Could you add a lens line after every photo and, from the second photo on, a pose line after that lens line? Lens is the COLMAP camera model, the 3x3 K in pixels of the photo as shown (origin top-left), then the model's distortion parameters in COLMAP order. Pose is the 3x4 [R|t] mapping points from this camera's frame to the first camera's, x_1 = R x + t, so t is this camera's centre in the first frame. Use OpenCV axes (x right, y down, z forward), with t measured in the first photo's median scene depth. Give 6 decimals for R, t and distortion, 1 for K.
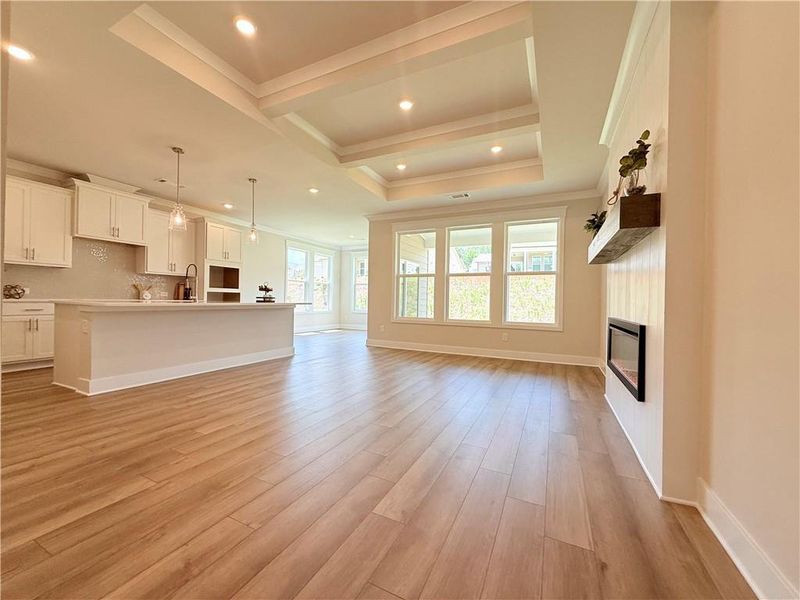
lens RADIAL K [[319.1, 0, 400.0], [0, 319.1, 300.0], [0, 0, 1]] dist [-0.001511, 0.000512]
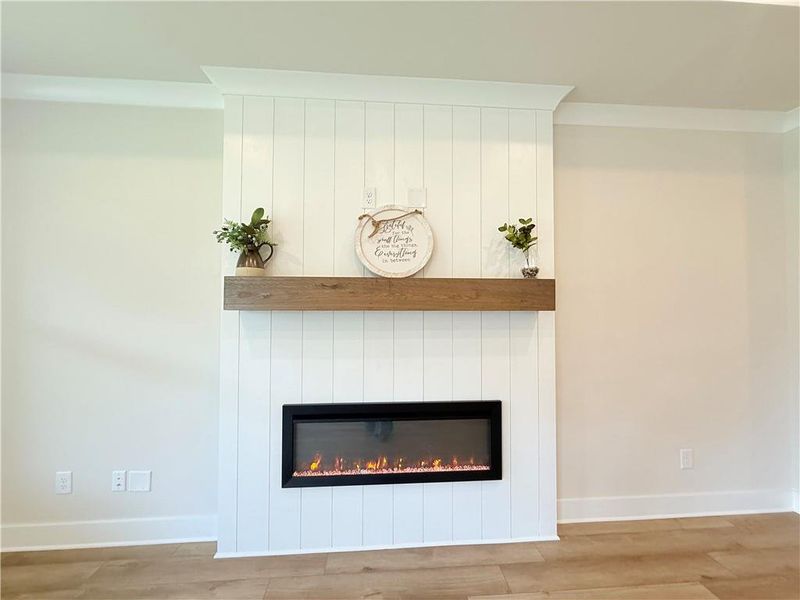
lens RADIAL K [[319.1, 0, 400.0], [0, 319.1, 300.0], [0, 0, 1]] dist [-0.001511, 0.000512]
pose [[-0.501338, 0.003074, 0.865246, 0.056812], [-0.013934, 0.999835, -0.011625, -0.219332], [-0.865140, -0.017884, -0.501212, 1.781223]]
